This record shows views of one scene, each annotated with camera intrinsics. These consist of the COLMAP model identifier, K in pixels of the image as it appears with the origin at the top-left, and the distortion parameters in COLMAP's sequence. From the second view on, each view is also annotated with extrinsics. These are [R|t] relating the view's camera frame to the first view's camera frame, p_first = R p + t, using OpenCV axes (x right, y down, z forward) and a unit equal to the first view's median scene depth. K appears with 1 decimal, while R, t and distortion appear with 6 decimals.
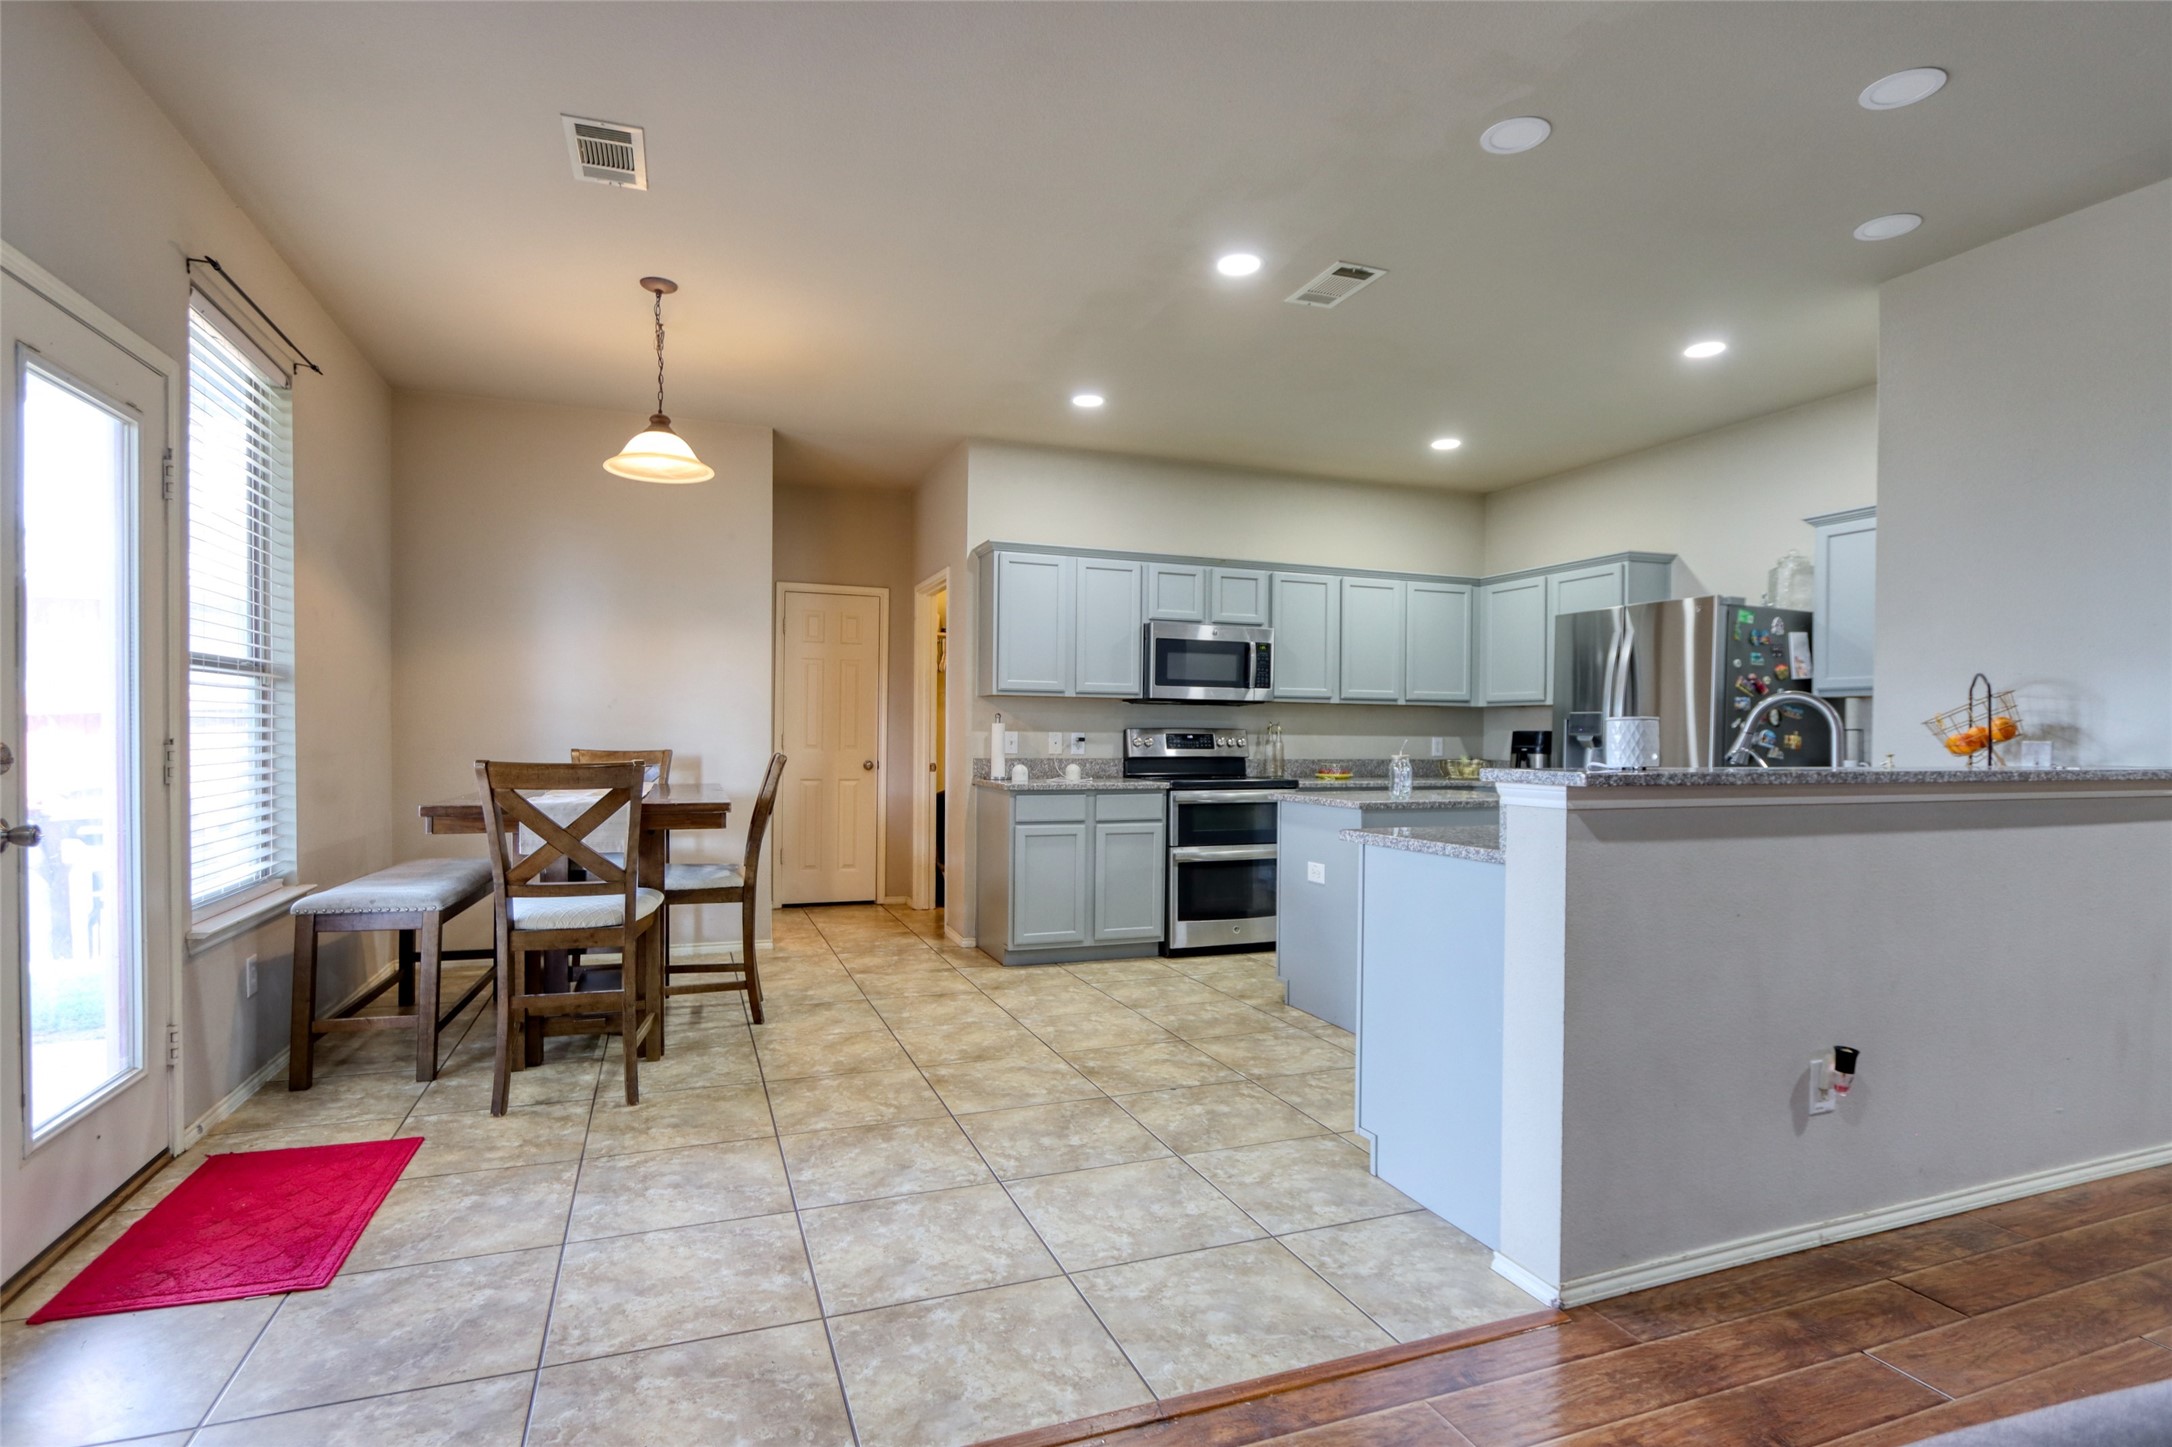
lens RADIAL K [[1094.8, 0, 1089.5], [0, 1094.8, 740.6], [0, 0, 1]] dist [-0.019303, 0.004541]
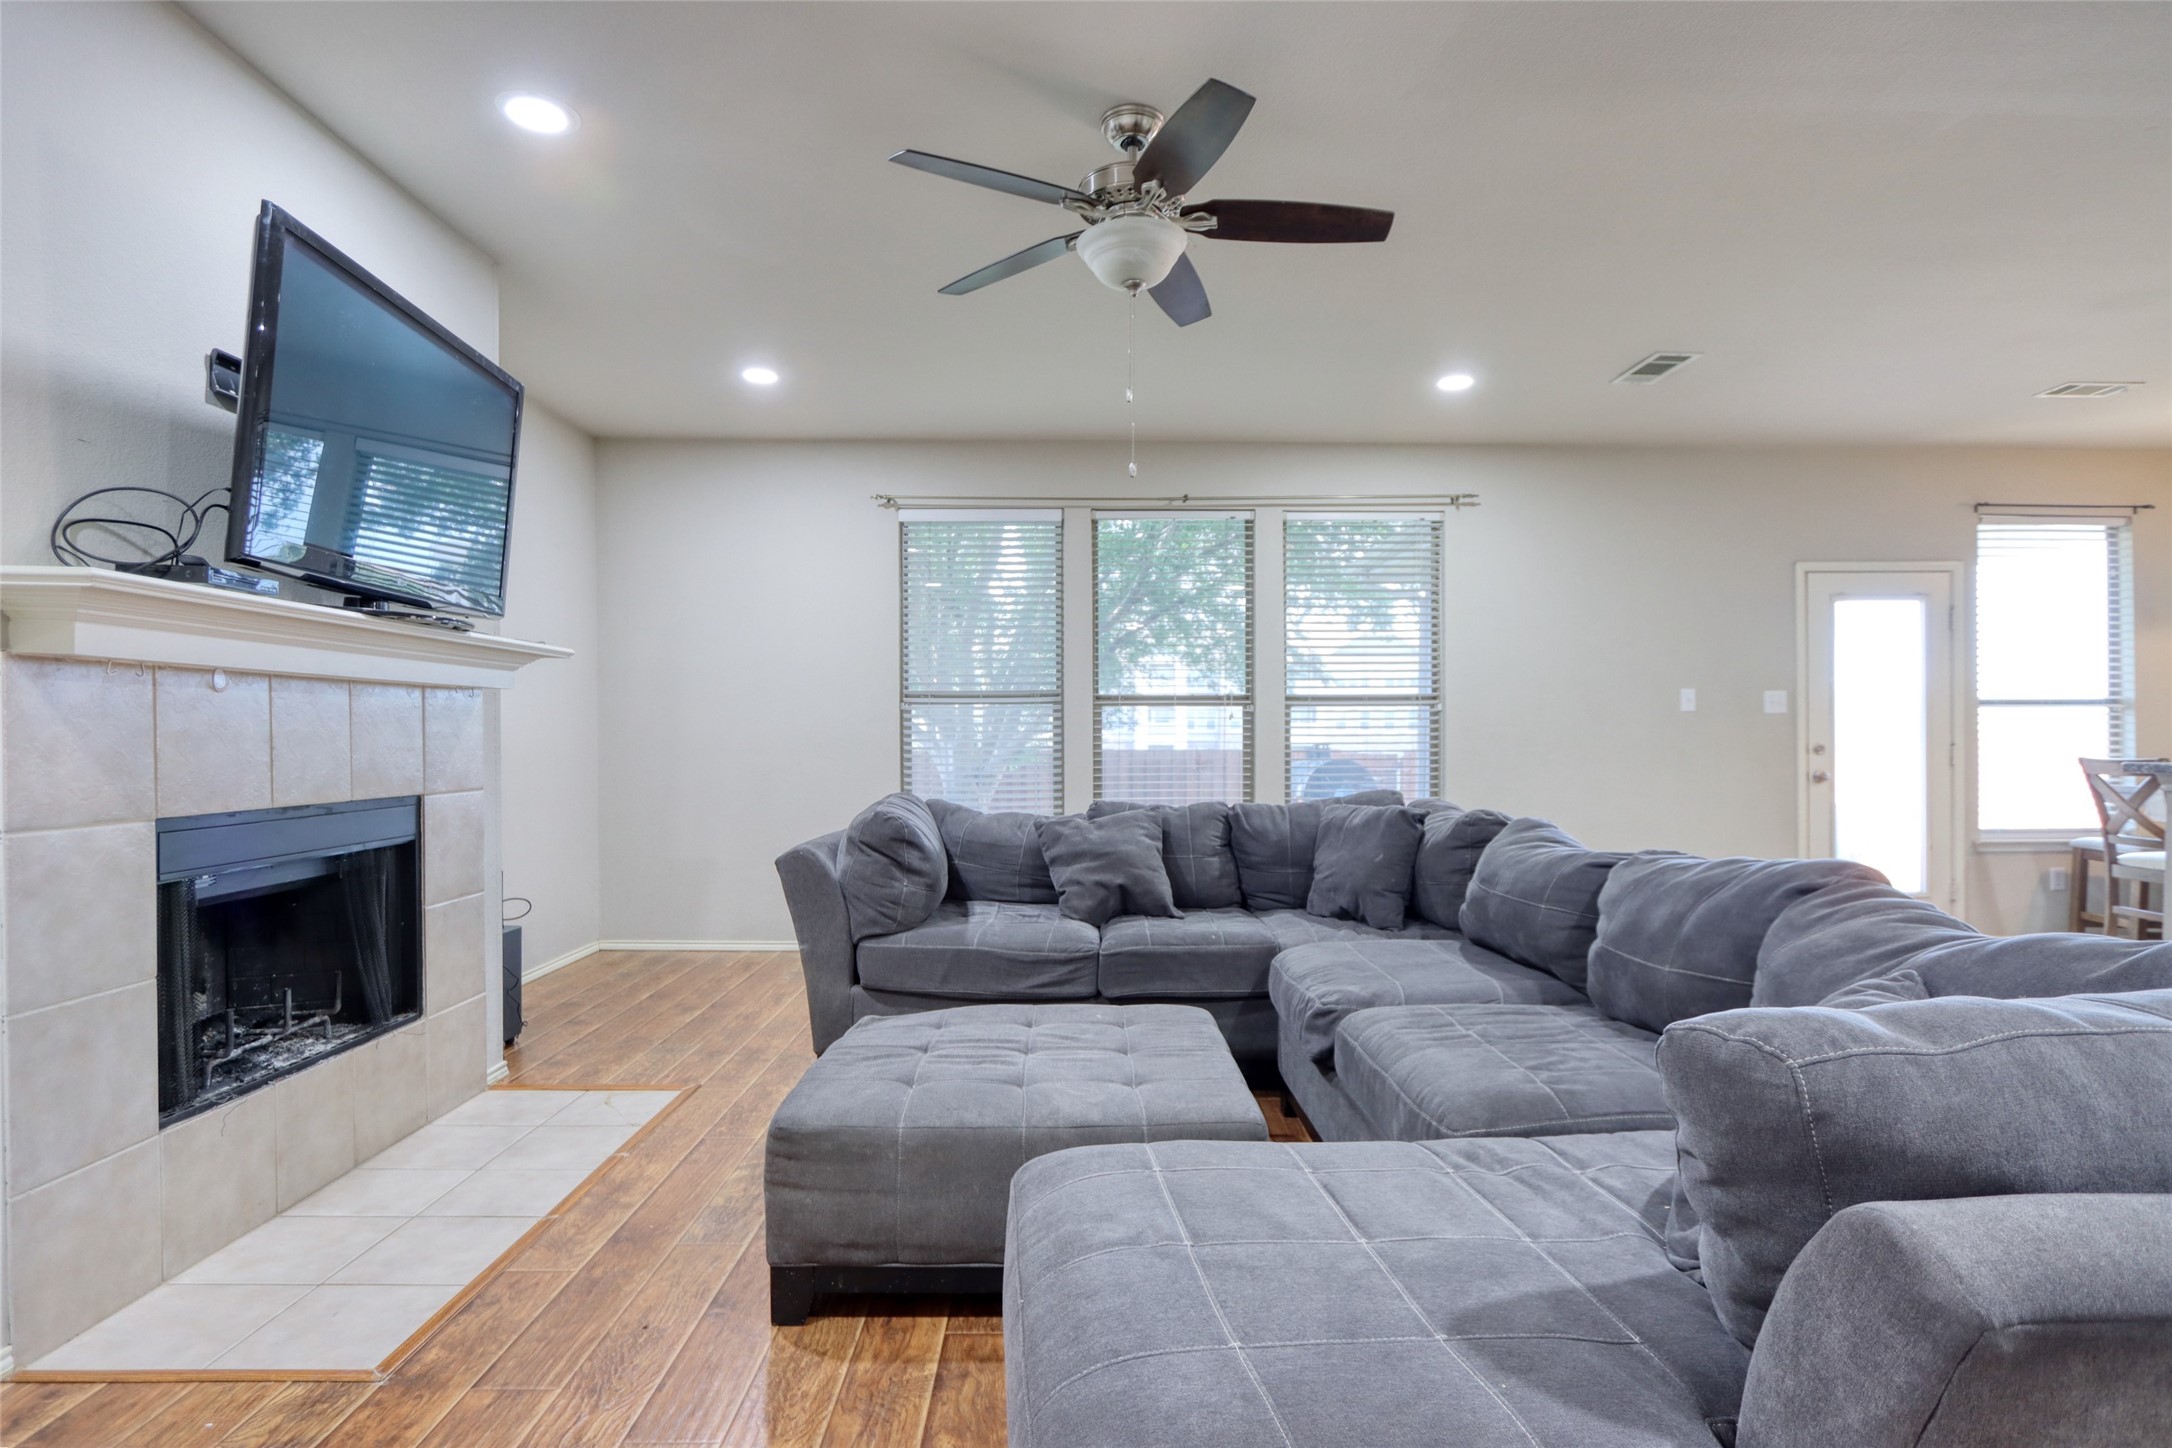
lens RADIAL K [[1094.8, 0, 1092.3], [0, 1094.8, 736.7], [0, 0, 1]] dist [-0.019303, 0.004541]
pose [[-0.342113, -0.008245, -0.939623, 0.841263], [-0.011428, 0.999924, -0.004613, 0.007055], [0.939589, 0.009159, -0.342181, 0.075847]]
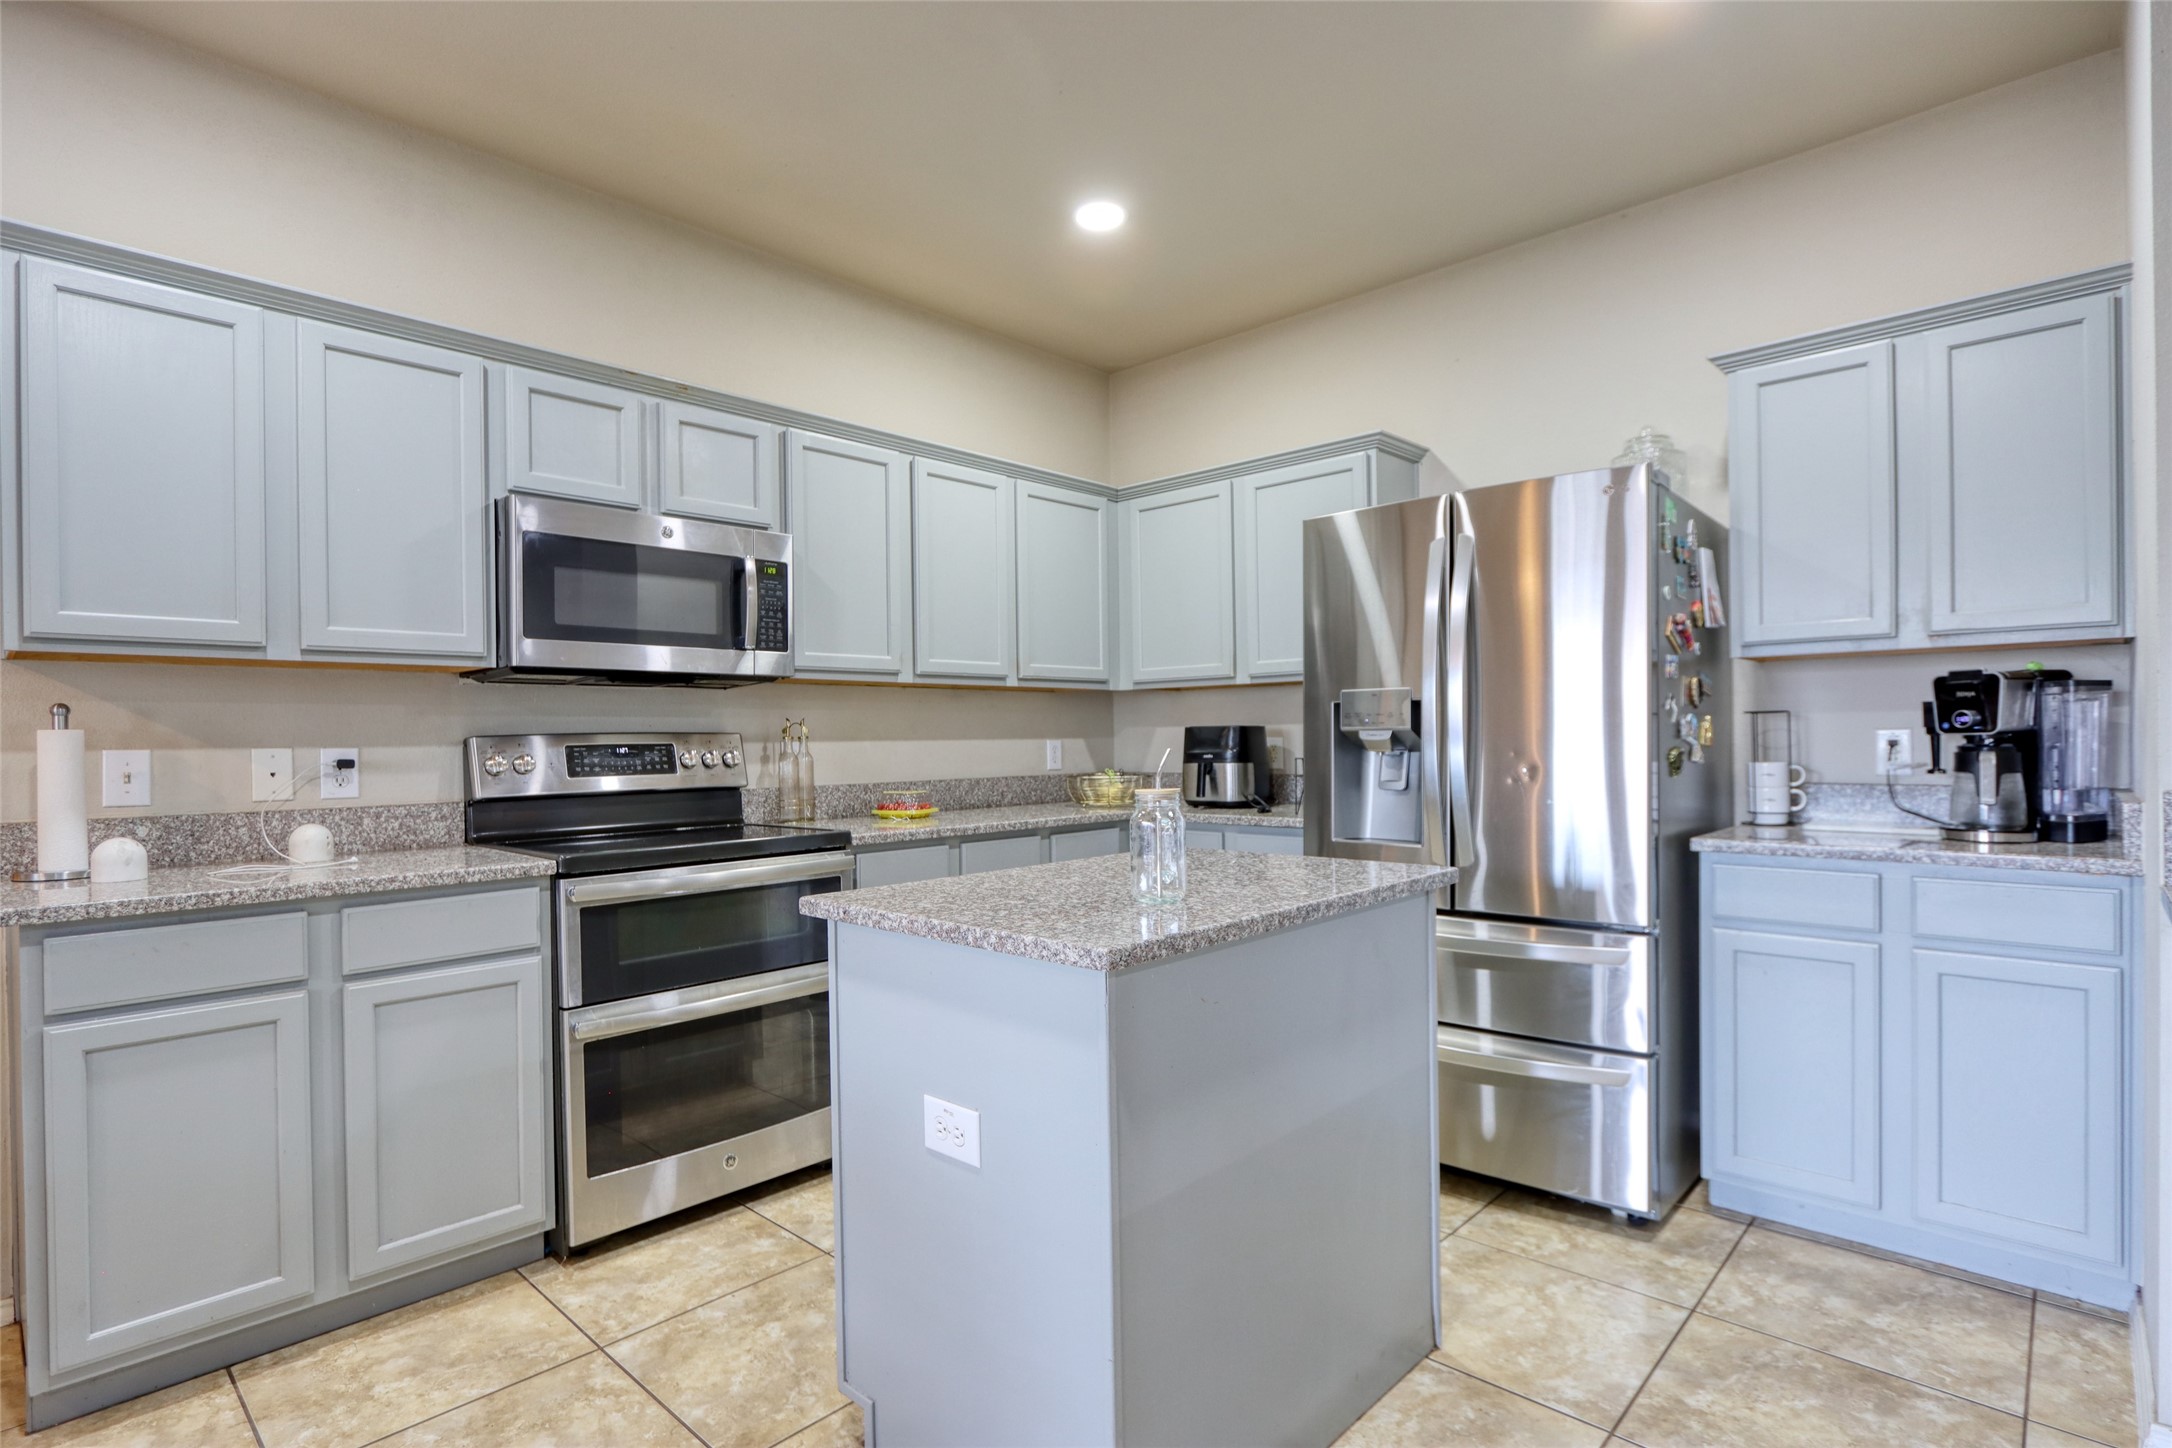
lens RADIAL K [[1066.5, 0, 1089.2], [0, 1066.5, 740.2], [0, 0, 1]] dist [-0.015667, 0.002571]
pose [[0.898932, -0.023571, 0.437454, 0.078069], [0.025636, 0.999671, 0.001183, -0.003592], [-0.437338, 0.010151, 0.899240, 0.524397]]
